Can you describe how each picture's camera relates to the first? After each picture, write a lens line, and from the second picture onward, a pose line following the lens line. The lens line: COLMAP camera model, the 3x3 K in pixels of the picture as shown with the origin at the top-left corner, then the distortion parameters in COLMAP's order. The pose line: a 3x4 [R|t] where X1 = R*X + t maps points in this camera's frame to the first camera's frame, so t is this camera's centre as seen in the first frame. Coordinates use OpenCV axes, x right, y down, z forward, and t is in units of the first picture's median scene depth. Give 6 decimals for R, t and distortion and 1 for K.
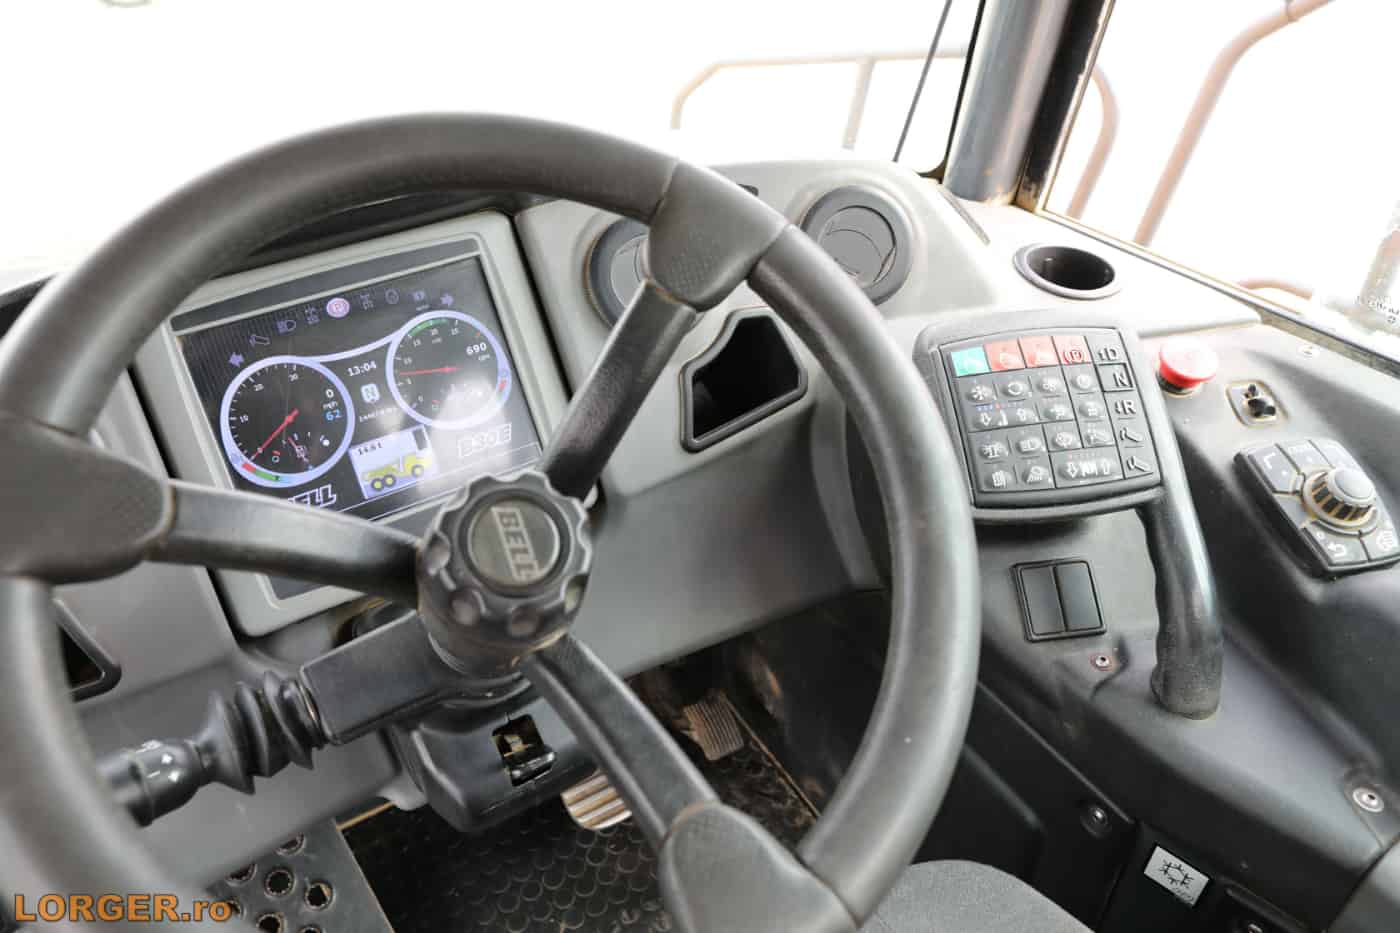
lens RADIAL K [[975.7, 0, 696.3], [0, 975.7, 473.0], [0, 0, 1]] dist [-0.040031, 0.030779]
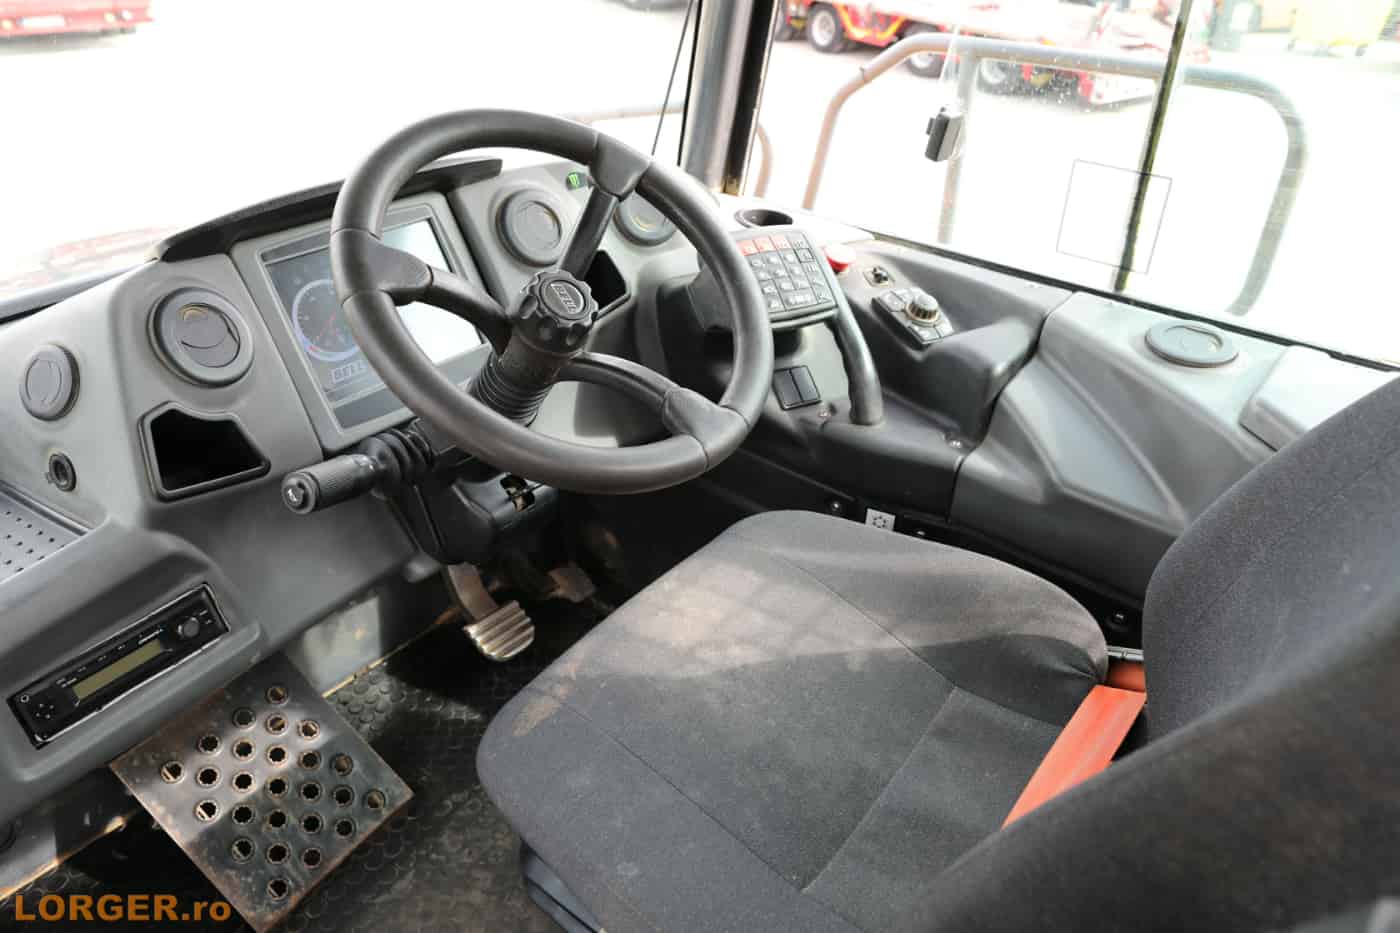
lens RADIAL K [[975.7, 0, 704.6], [0, 975.7, 463.0], [0, 0, 1]] dist [-0.040031, 0.030779]
pose [[0.942758, -0.128333, 0.307795, -0.372850], [0.154044, 0.986202, -0.060636, 0.374647], [-0.295766, 0.104579, 0.949519, -0.671545]]
